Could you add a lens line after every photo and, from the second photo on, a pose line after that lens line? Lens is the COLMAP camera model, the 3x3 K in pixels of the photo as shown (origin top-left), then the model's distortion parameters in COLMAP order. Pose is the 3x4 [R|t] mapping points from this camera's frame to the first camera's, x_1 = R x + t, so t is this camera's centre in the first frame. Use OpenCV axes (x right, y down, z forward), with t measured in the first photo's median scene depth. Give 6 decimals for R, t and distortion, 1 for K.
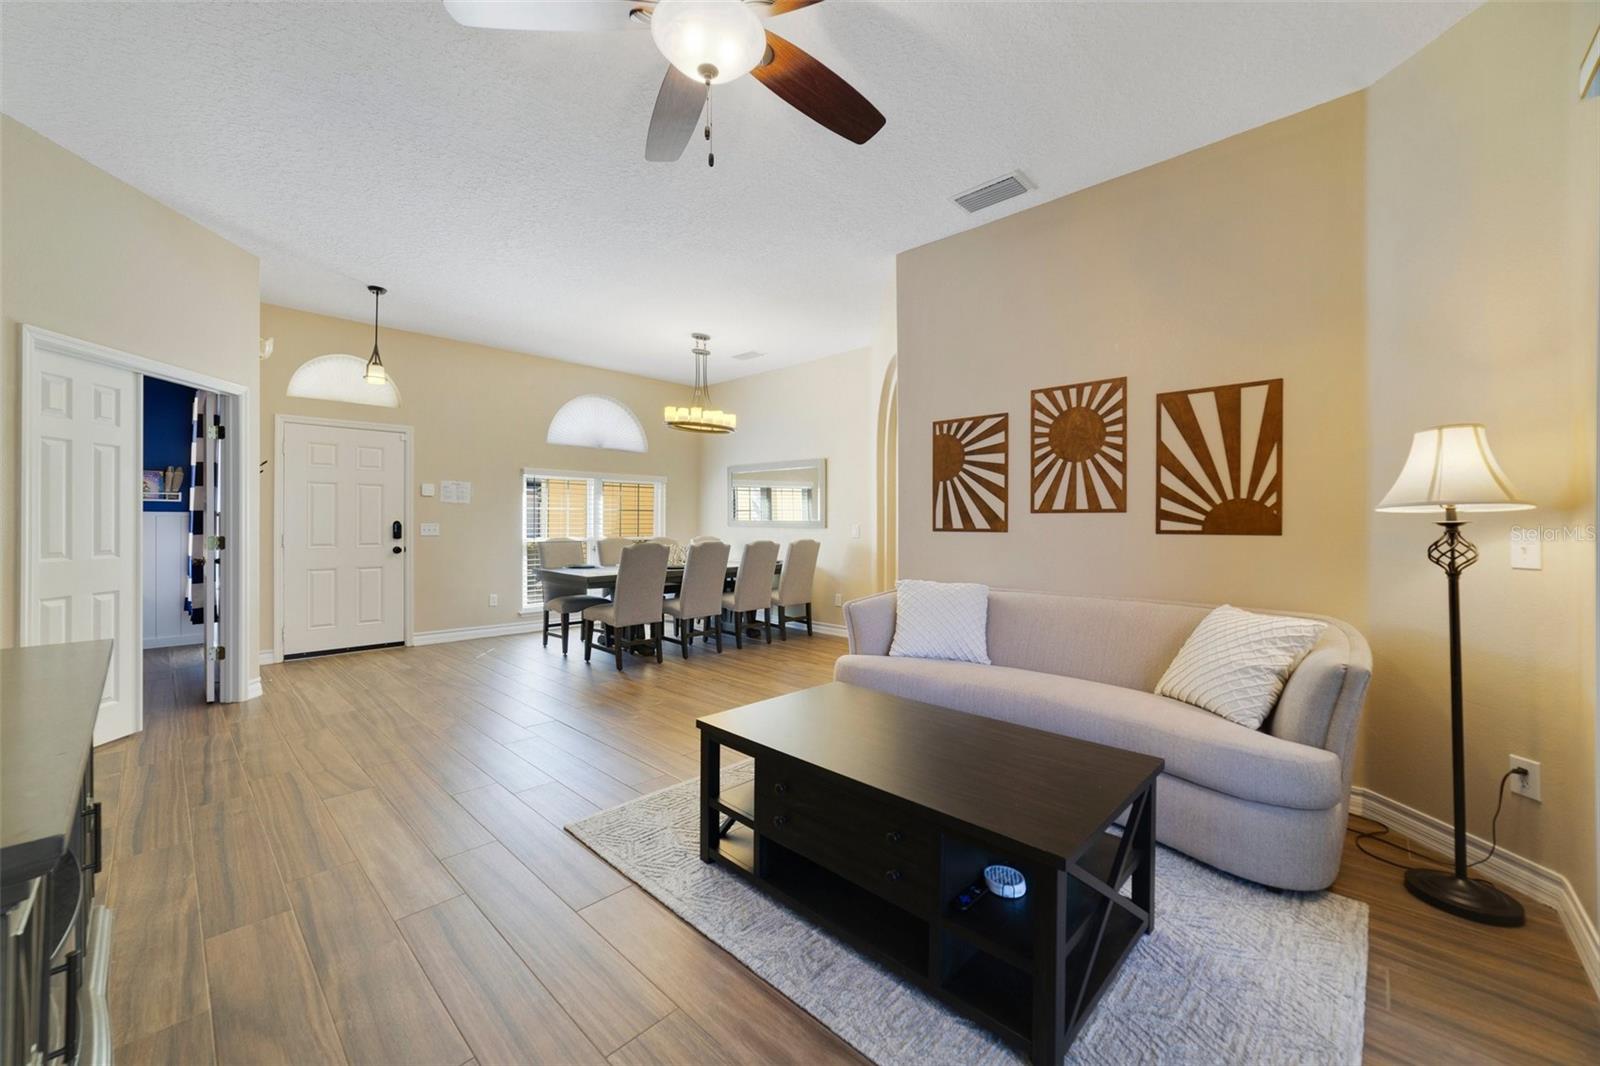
lens RADIAL K [[622.0, 0, 801.6], [0, 622.0, 526.5], [0, 0, 1]] dist [-0.020890, 0.012655]
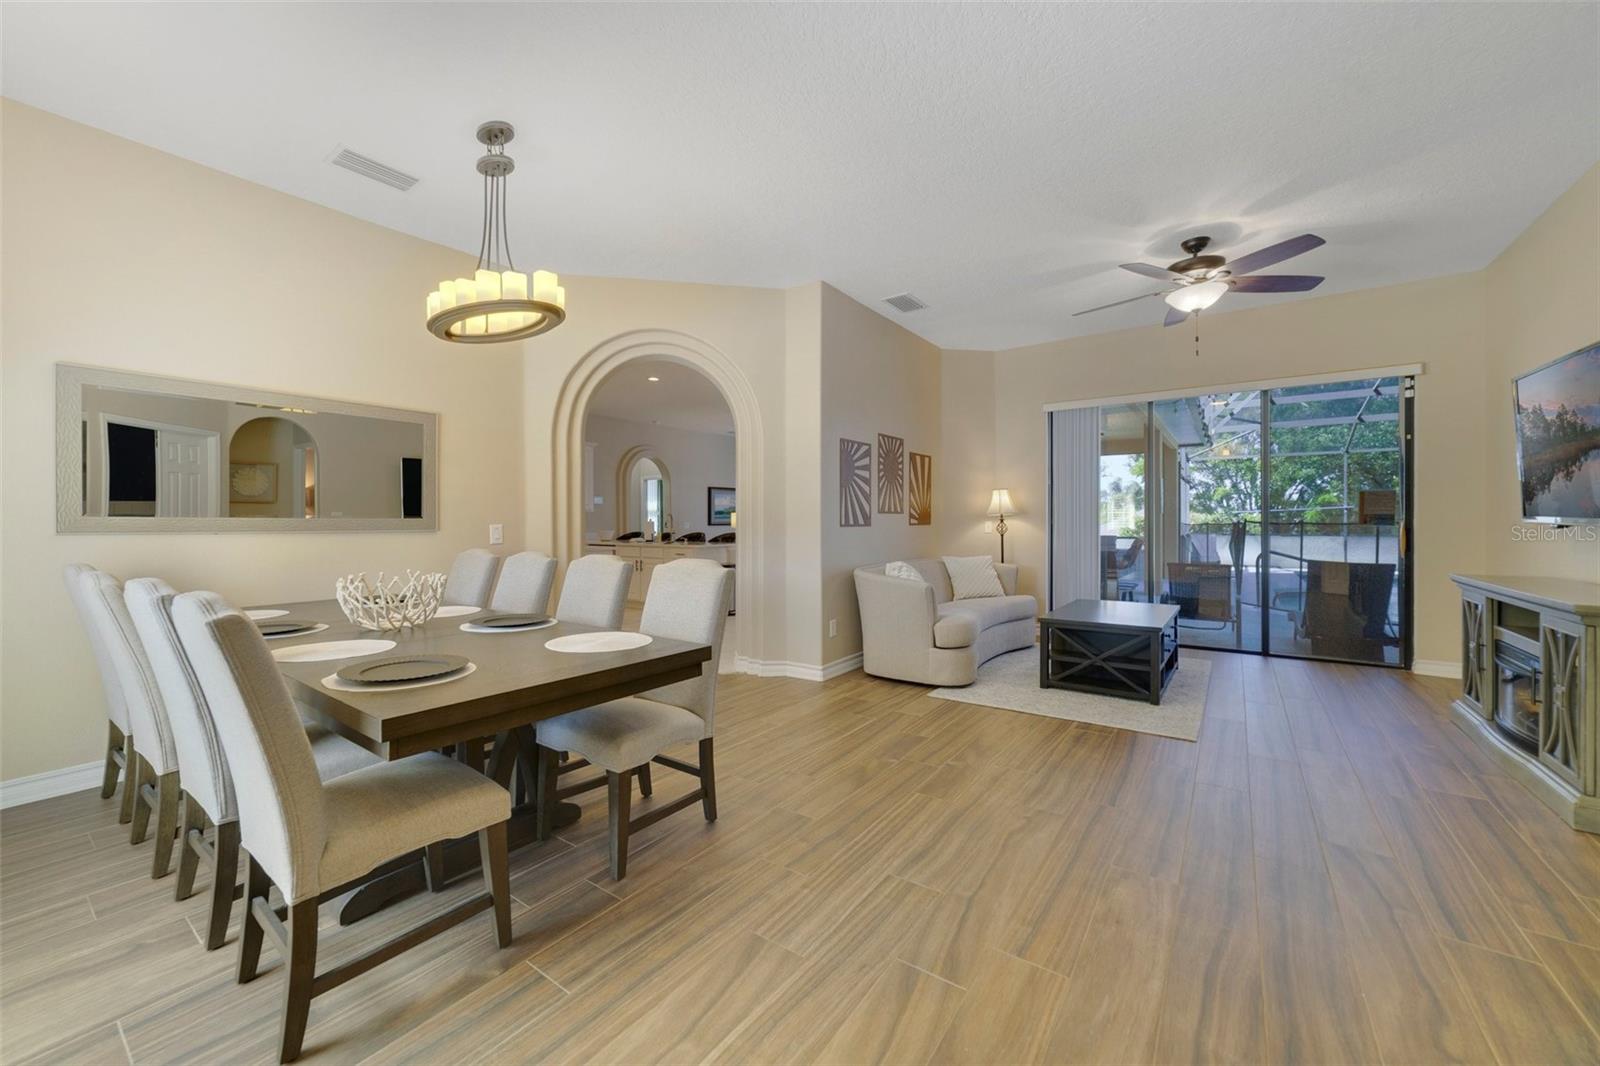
lens RADIAL K [[622.9, 0, 794.6], [0, 622.9, 517.5], [0, 0, 1]] dist [-0.000428, 0.000402]
pose [[-0.141394, 0.015141, 0.989838, -1.114612], [0.025746, 0.999601, -0.011613, 0.001352], [-0.989619, 0.023842, -0.141727, 1.419378]]
